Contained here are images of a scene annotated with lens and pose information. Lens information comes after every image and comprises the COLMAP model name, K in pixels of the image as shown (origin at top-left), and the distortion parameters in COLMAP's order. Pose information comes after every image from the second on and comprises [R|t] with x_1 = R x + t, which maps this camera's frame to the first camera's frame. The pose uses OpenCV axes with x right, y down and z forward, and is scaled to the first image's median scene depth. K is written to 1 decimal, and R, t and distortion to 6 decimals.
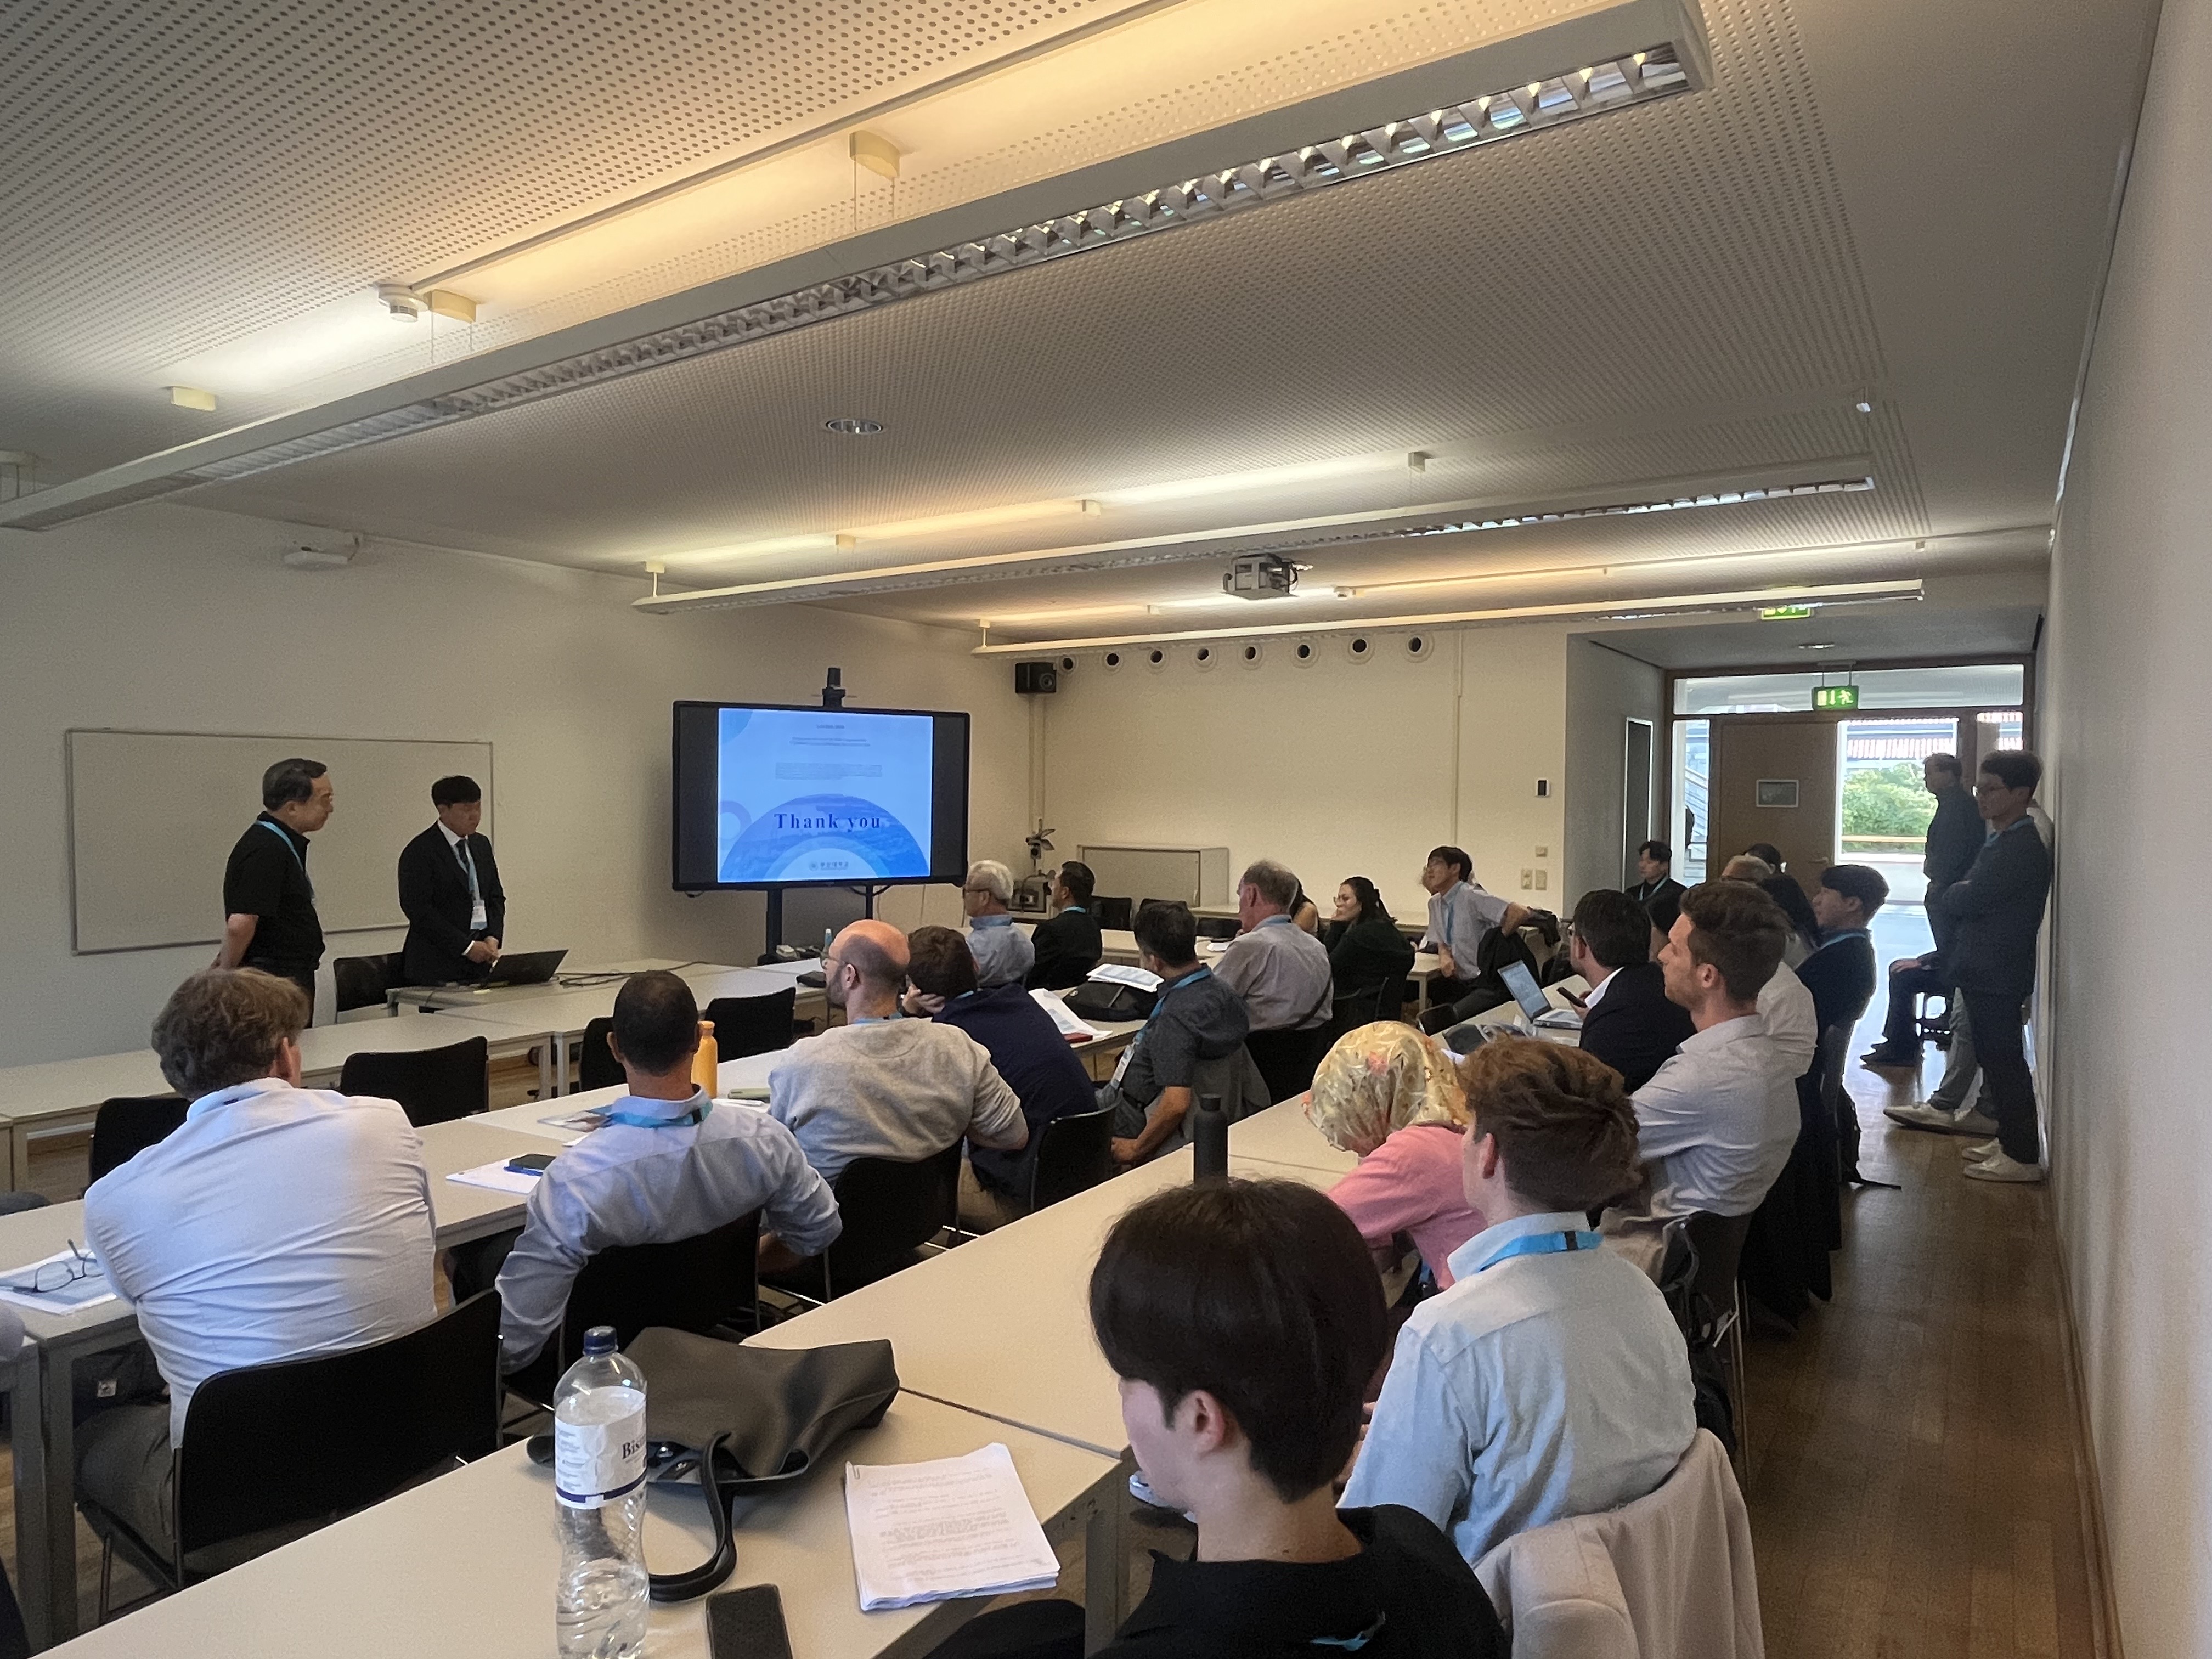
lens RADIAL K [[1344.2, 0, 1101.6], [0, 1344.2, 816.9], [0, 0, 1]] dist [0.005875, 0.001690]
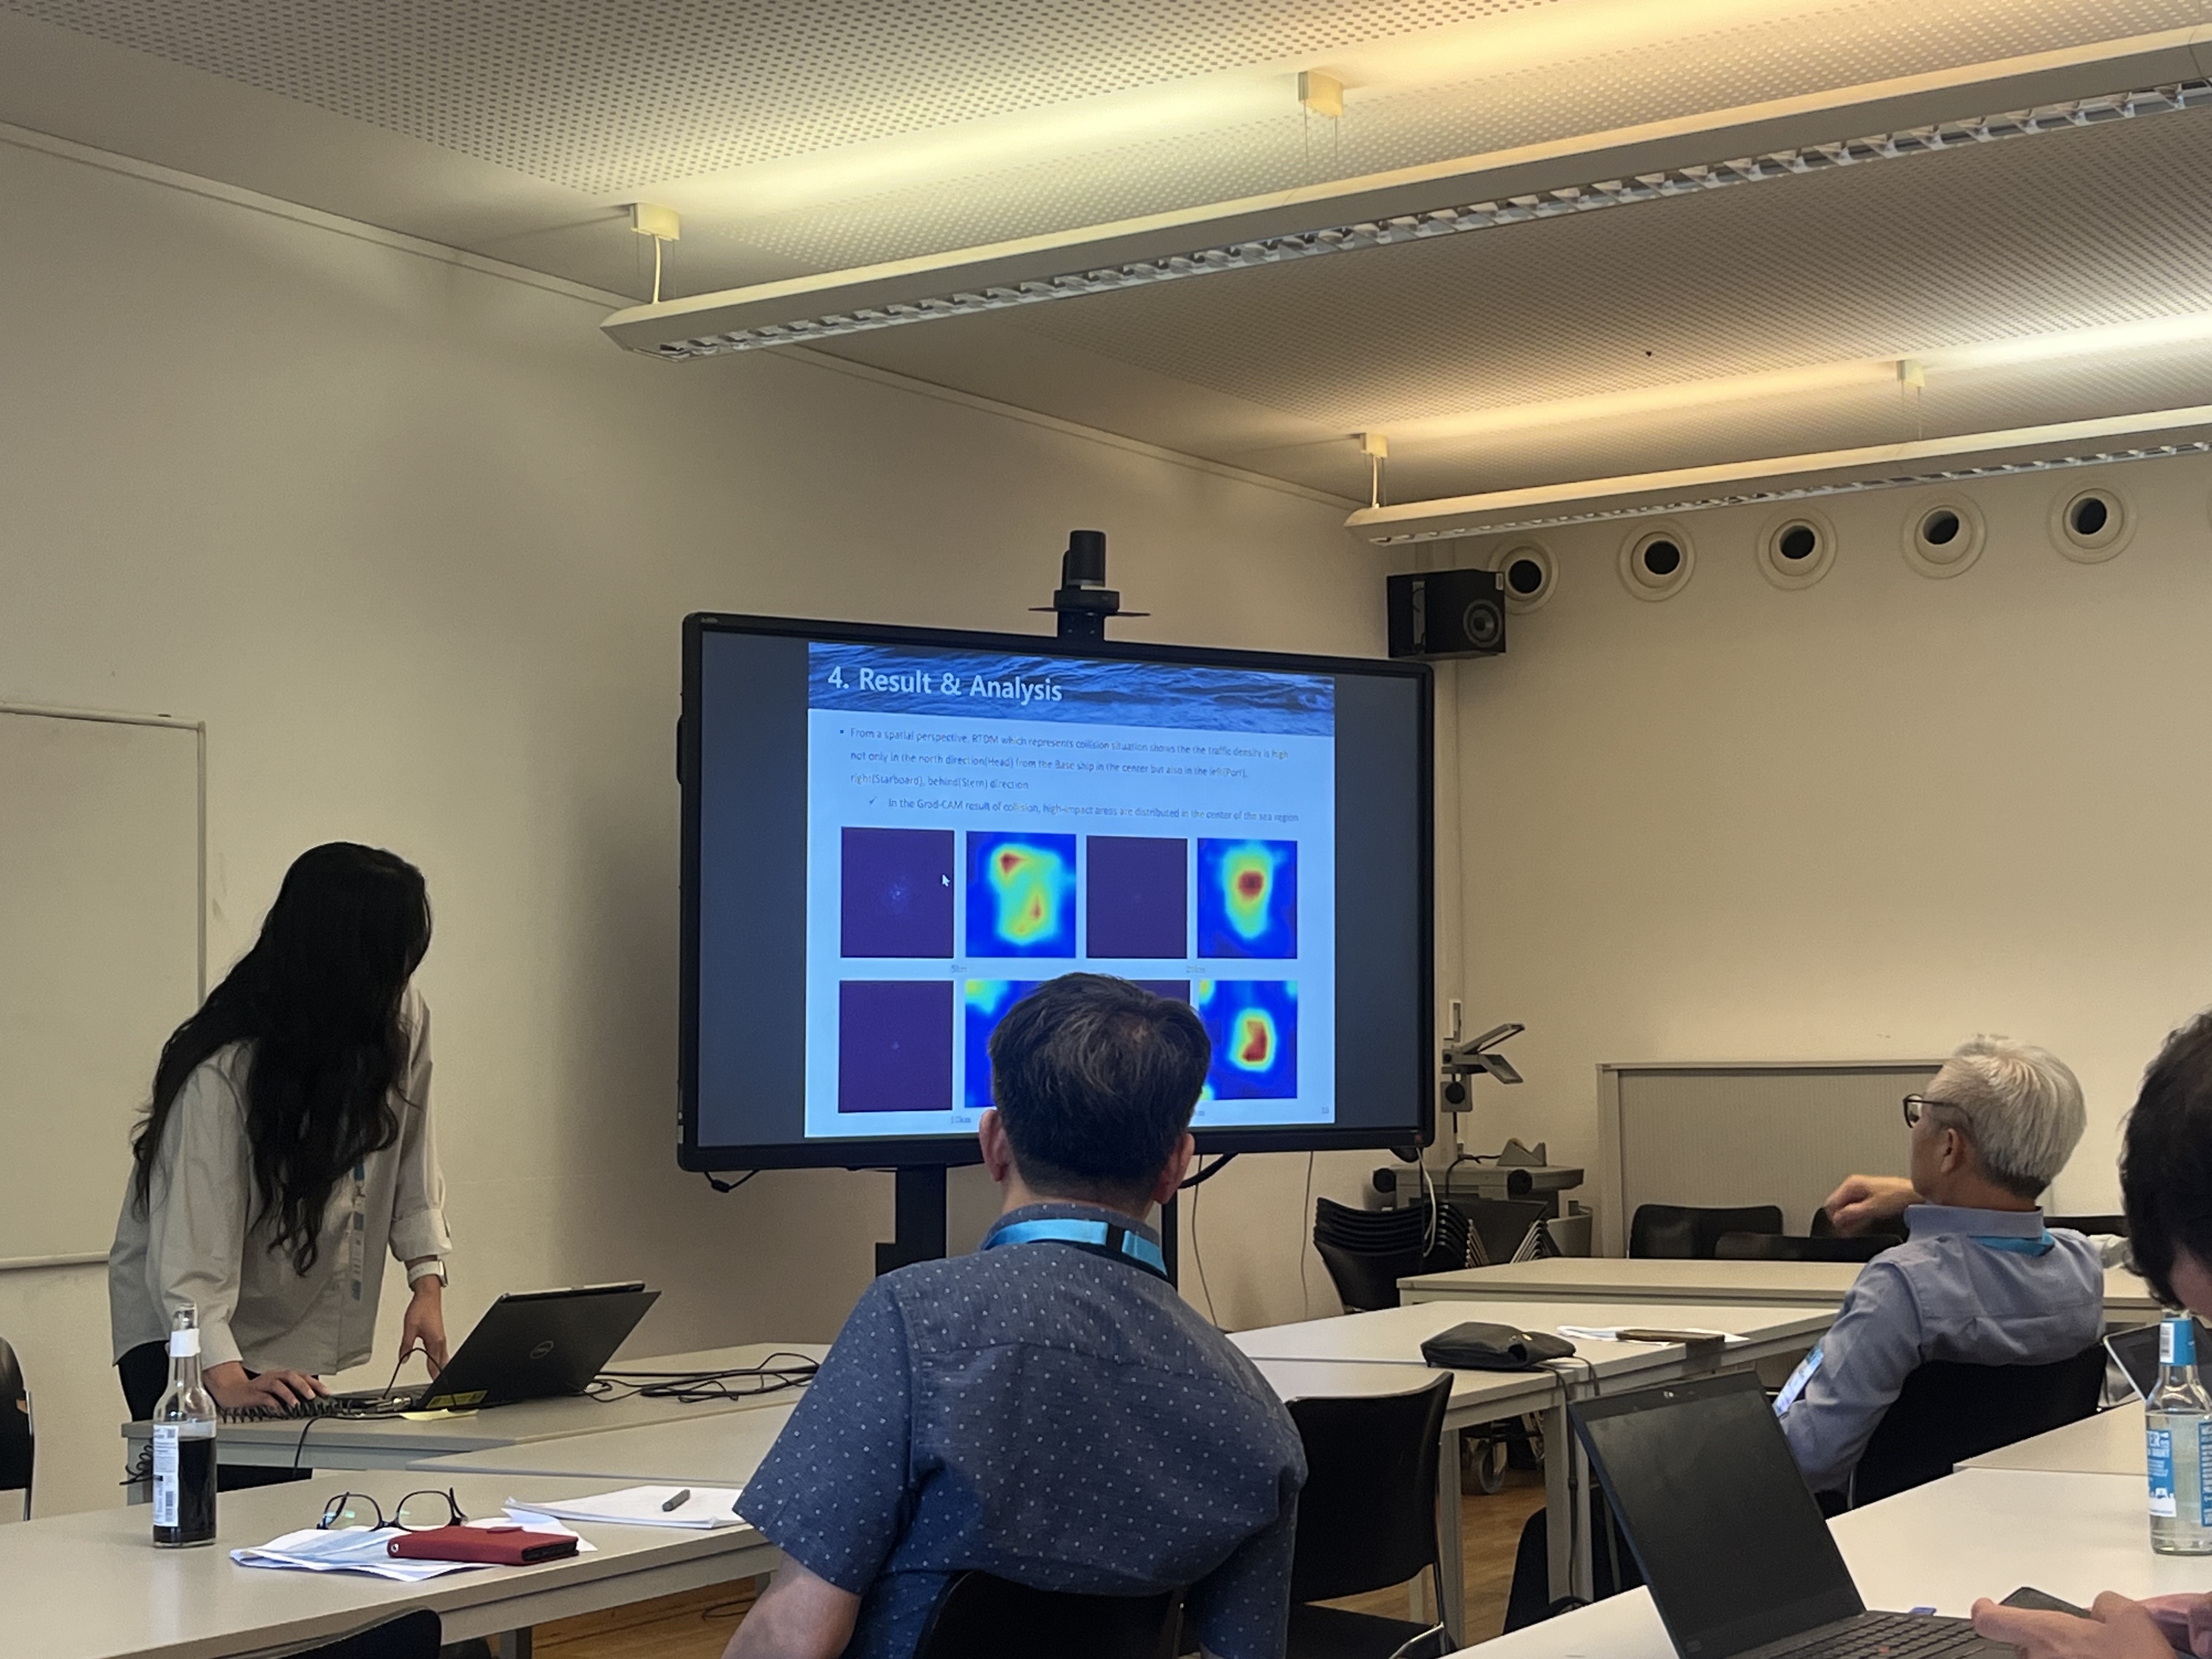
lens RADIAL K [[3315.0, 0, 1183.1], [0, 3315.0, 784.1], [0, 0, 1]] dist [0.043134, 0.000000]
pose [[0.999448, -0.020173, 0.026405, -0.197269], [0.022639, 0.995057, -0.096689, 0.039551], [-0.024324, 0.097234, 0.994964, 0.139728]]
